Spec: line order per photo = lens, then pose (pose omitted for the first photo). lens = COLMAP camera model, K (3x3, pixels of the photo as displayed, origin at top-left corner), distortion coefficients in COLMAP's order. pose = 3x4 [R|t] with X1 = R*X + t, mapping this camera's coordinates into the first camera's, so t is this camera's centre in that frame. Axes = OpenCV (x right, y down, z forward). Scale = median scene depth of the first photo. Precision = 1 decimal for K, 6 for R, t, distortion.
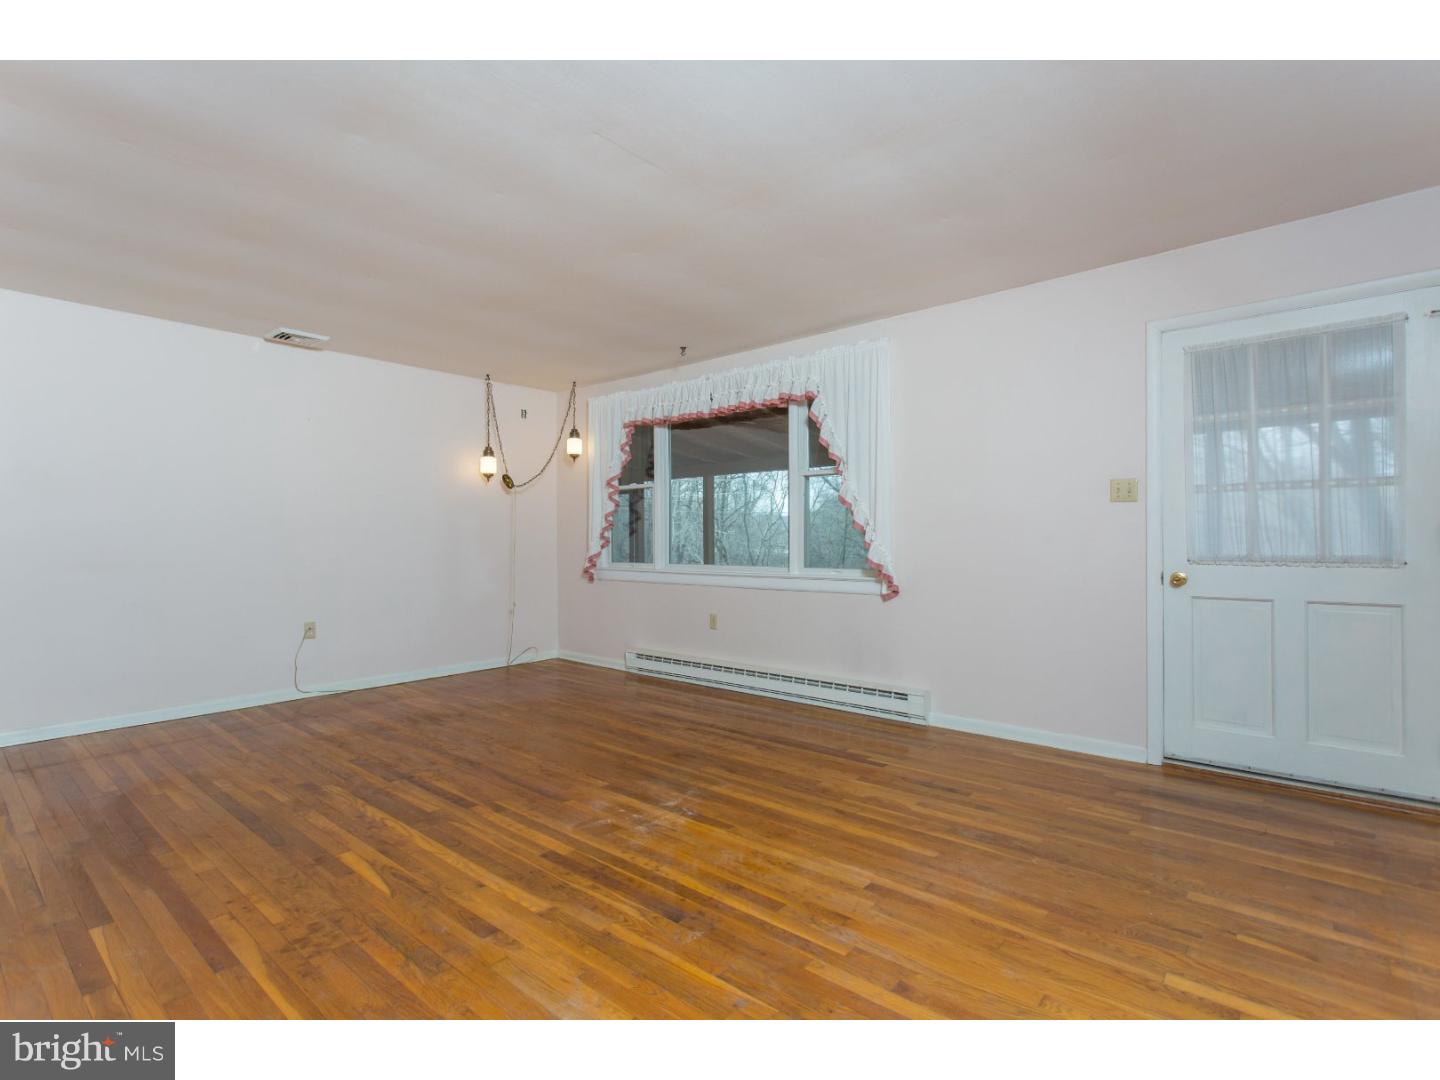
lens RADIAL K [[711.5, 0, 722.6], [0, 711.5, 536.1], [0, 0, 1]] dist [0.004332, 0.000976]
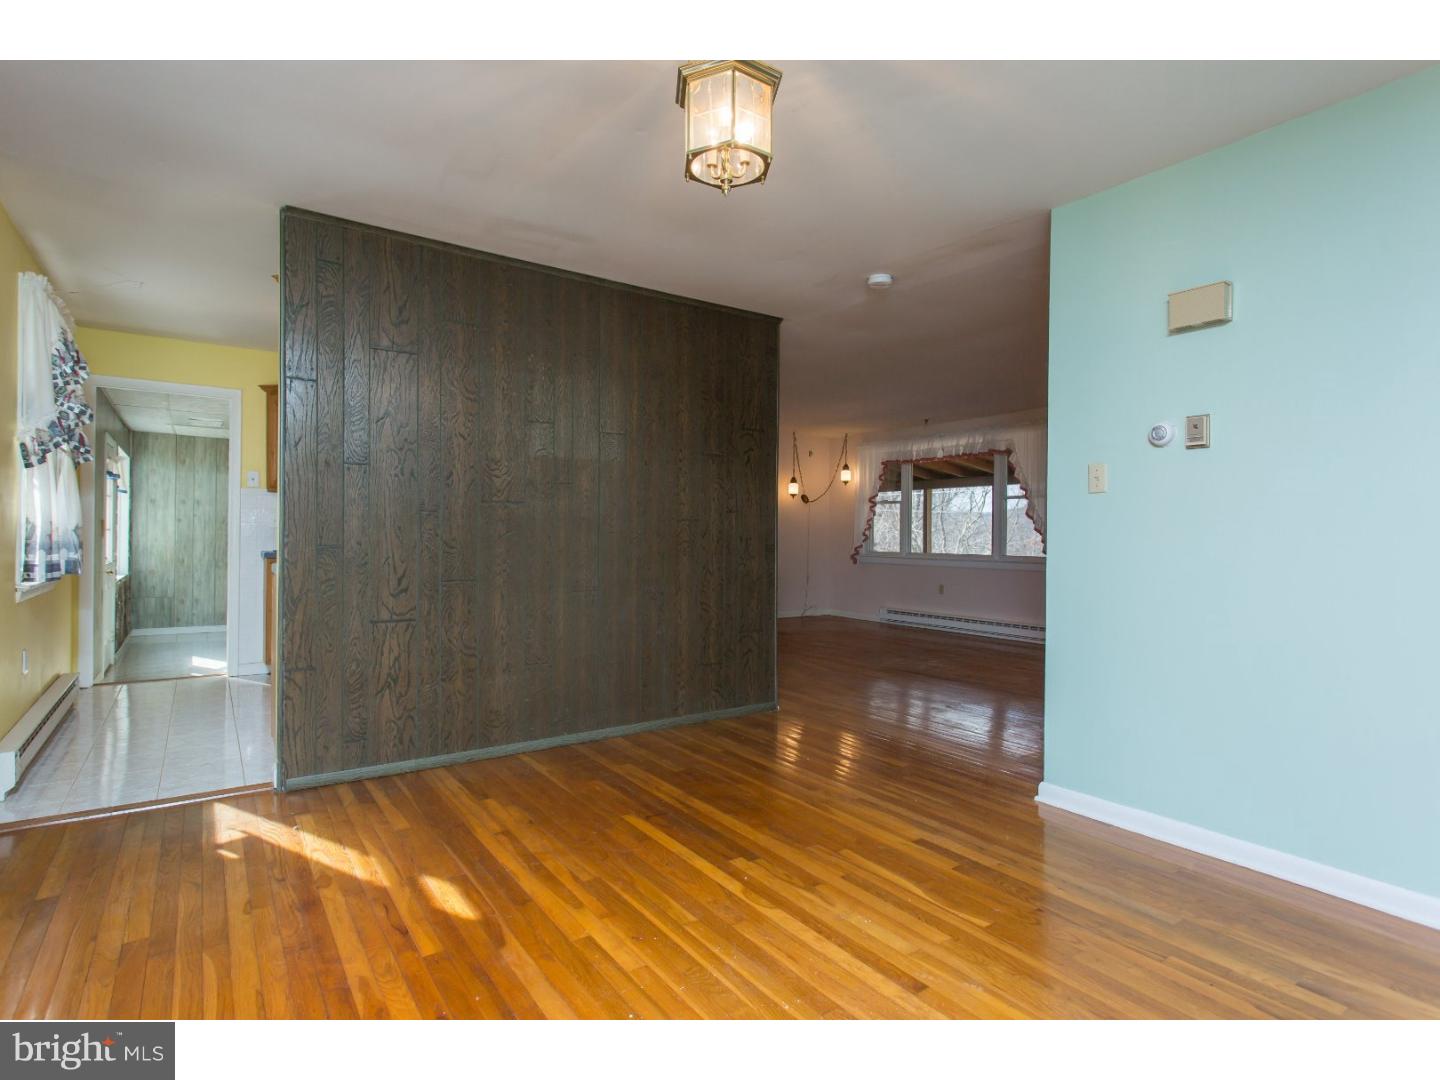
lens RADIAL K [[763.4, 0, 694.7], [0, 763.4, 533.5], [0, 0, 1]] dist [0.003915, 0.000395]
pose [[0.961828, 0.011328, -0.273421, -0.071398], [-0.011809, 0.999930, -0.000113, 0.003733], [0.273401, 0.003338, 0.961894, -0.706674]]
